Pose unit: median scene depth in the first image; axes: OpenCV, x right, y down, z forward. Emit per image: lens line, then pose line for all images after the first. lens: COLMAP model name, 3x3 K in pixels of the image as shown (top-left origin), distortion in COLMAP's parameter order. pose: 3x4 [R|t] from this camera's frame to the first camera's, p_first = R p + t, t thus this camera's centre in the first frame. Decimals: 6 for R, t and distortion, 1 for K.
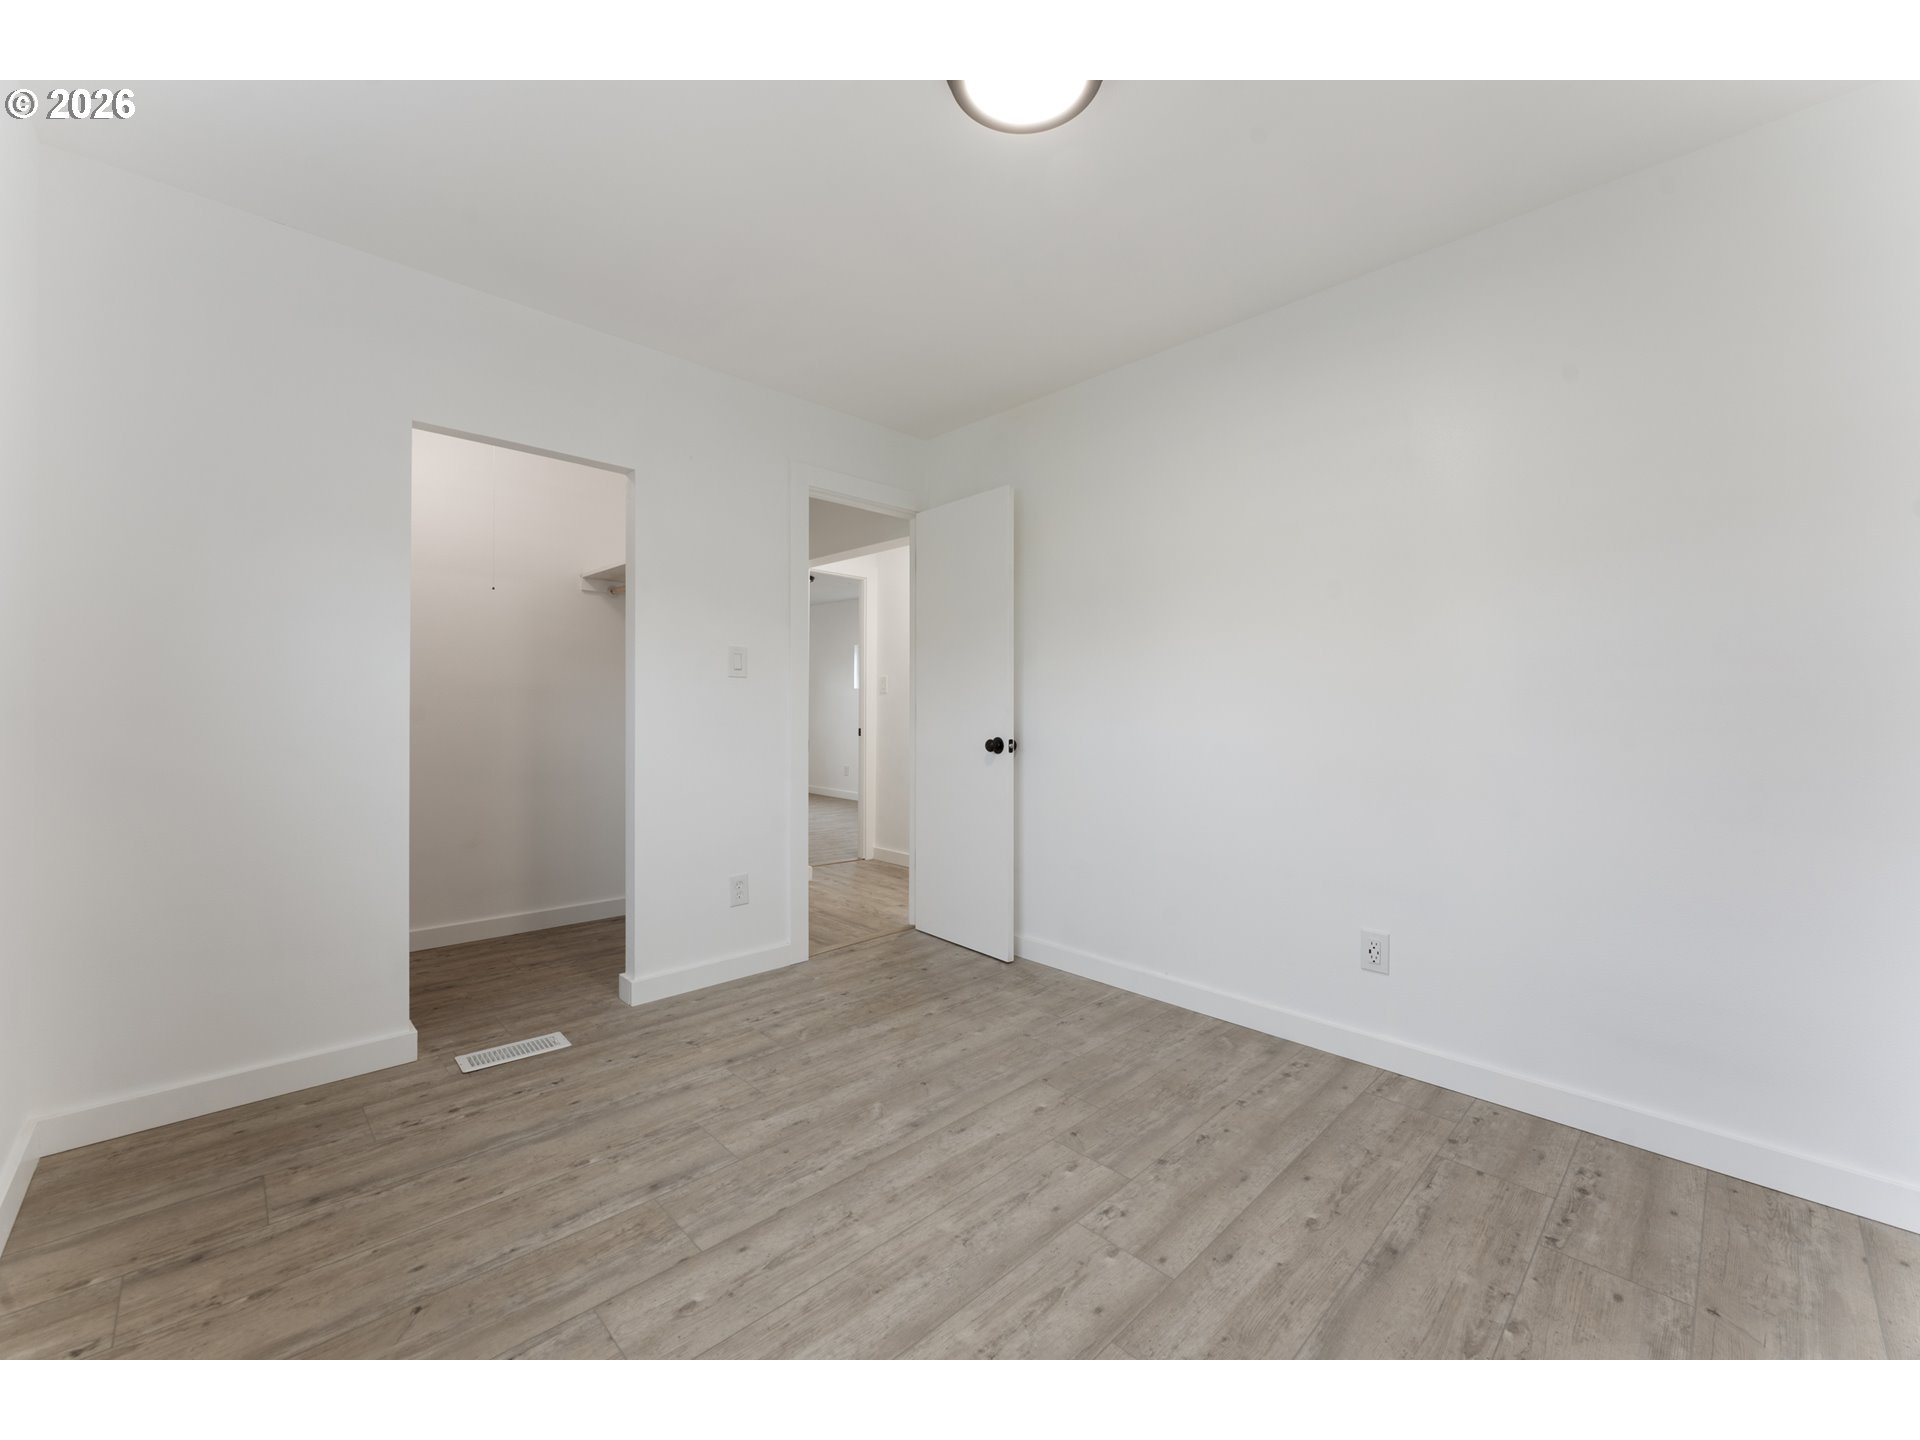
lens RADIAL K [[772.3, 0, 970.8], [0, 772.3, 703.9], [0, 0, 1]] dist [-0.000467, -0.000017]
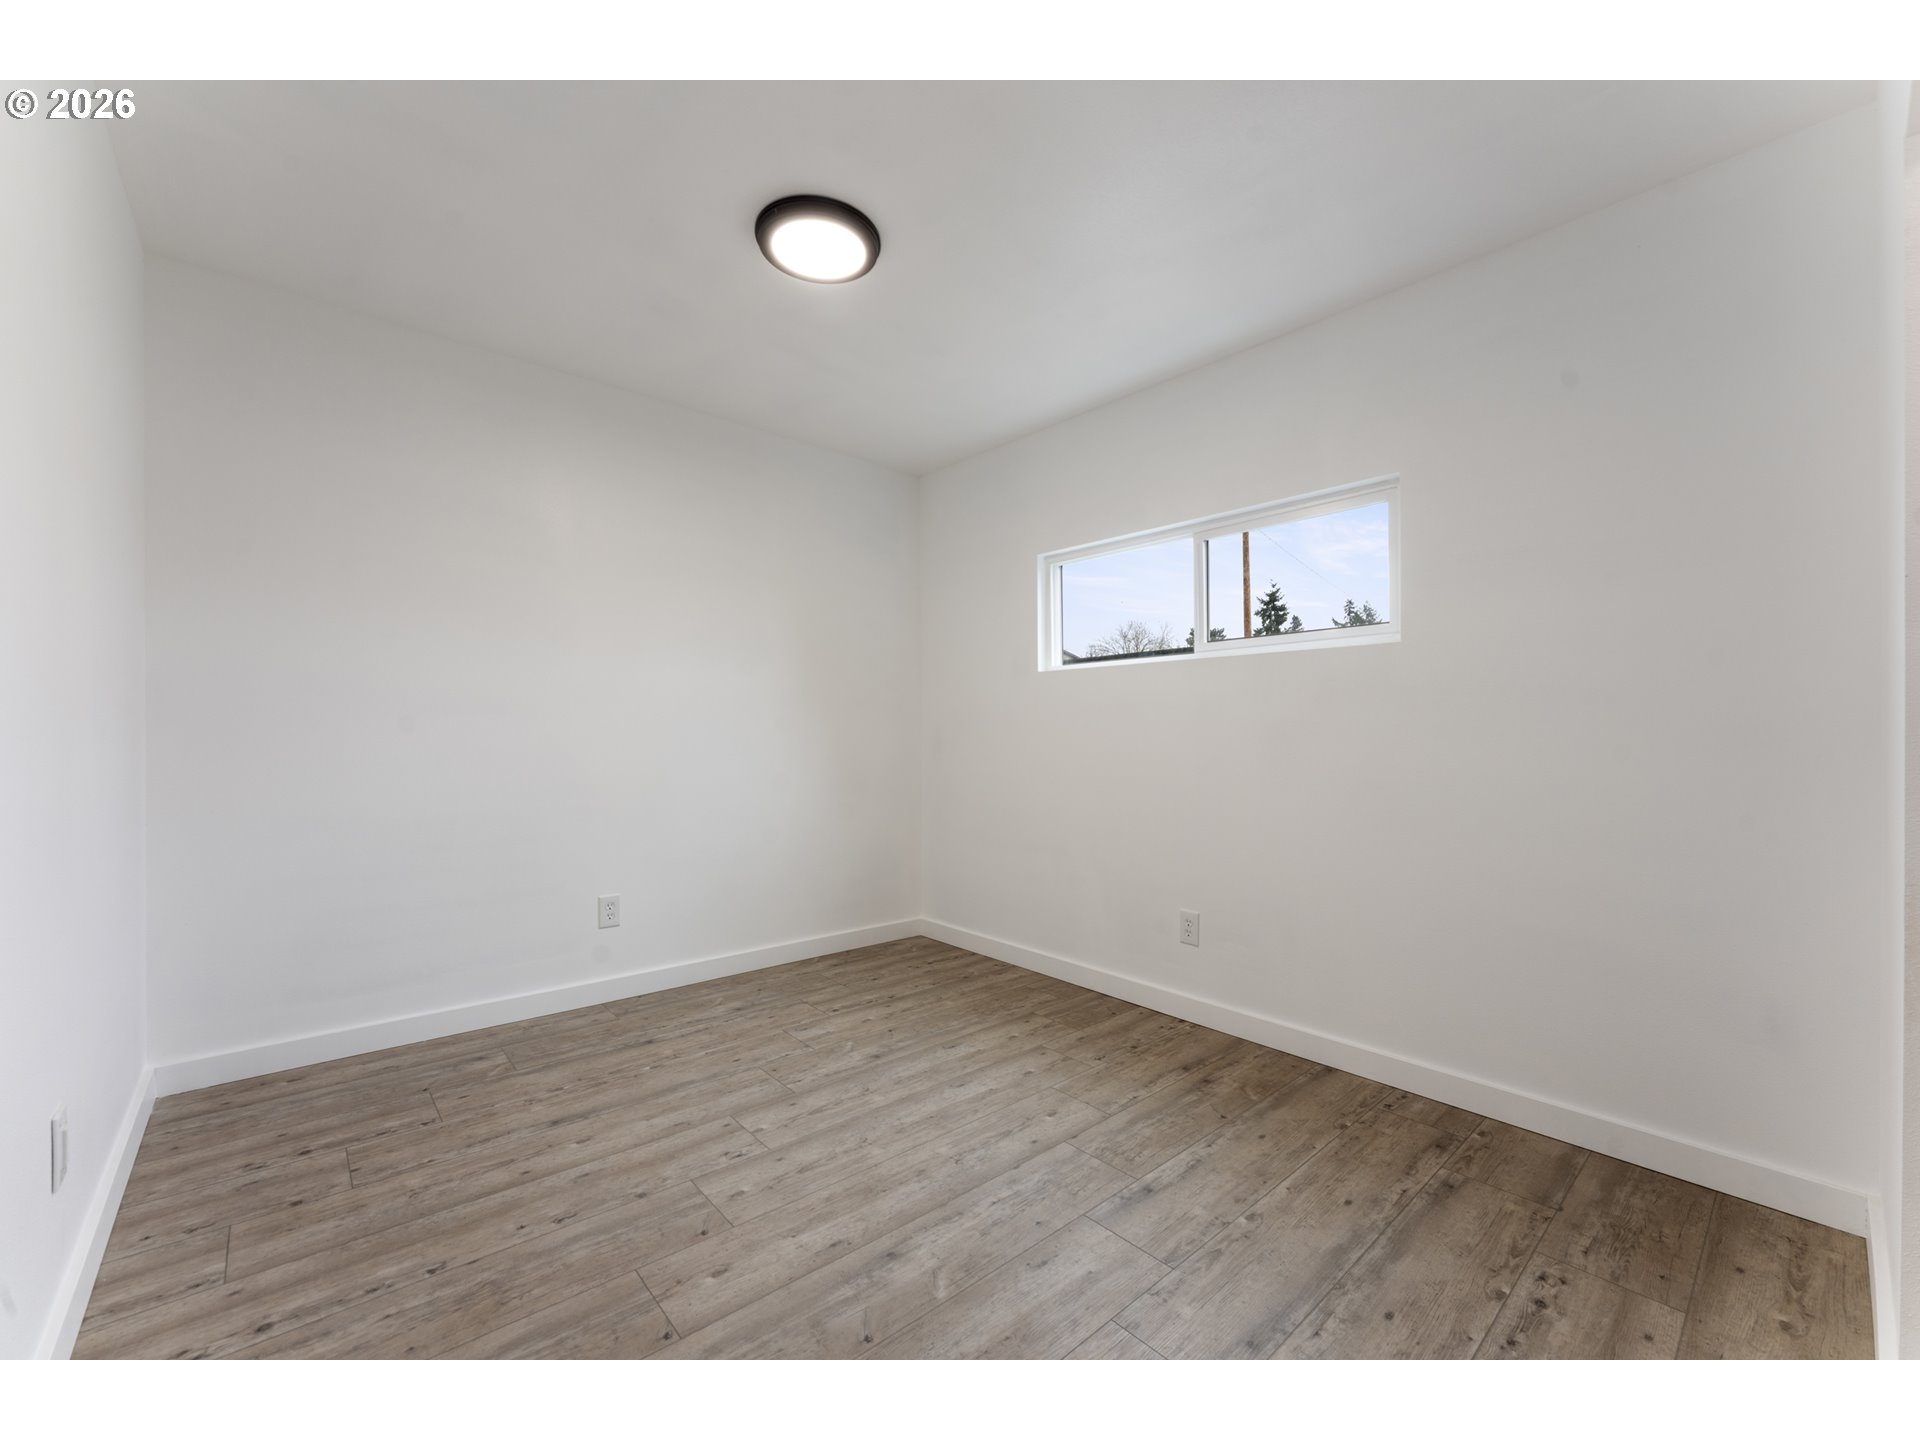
lens RADIAL K [[770.9, 0, 959.8], [0, 770.9, 741.8], [0, 0, 1]] dist [-0.000010, 0.000014]
pose [[-0.998385, -0.012733, 0.055357, -0.194248], [-0.012751, 0.999919, 0.000029, 0.023403], [-0.055353, -0.000677, -0.998467, 1.936409]]
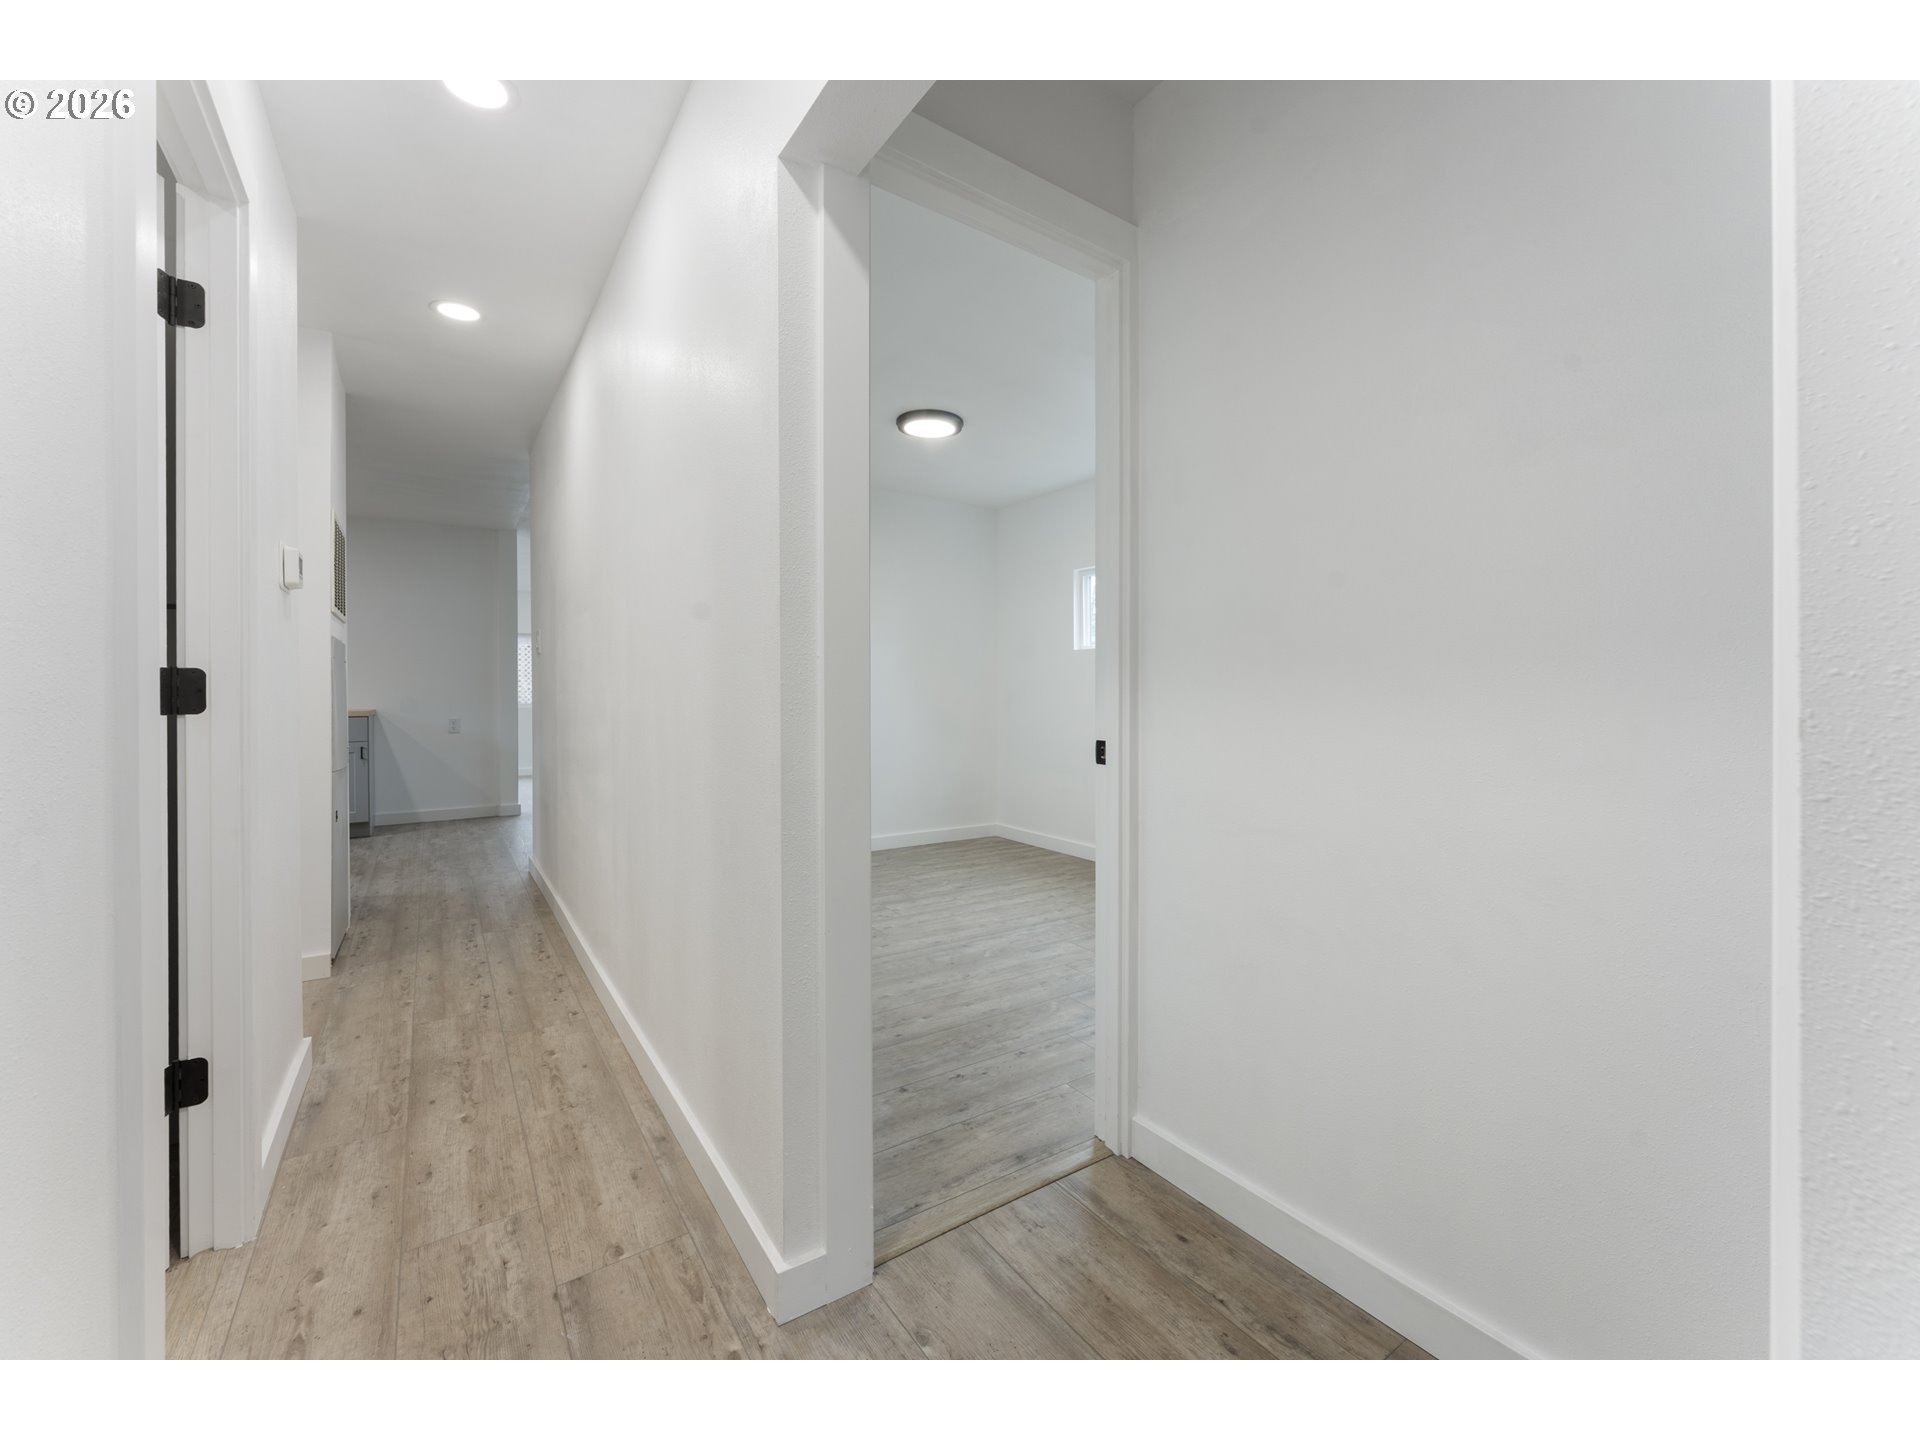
lens RADIAL K [[772.3, 0, 970.8], [0, 772.3, 703.9], [0, 0, 1]] dist [-0.000467, -0.000017]
pose [[-0.985743, -0.016138, 0.167485, -0.378627], [-0.015137, 0.999859, 0.007249, 0.027933], [-0.167578, 0.004611, -0.985848, 2.820848]]
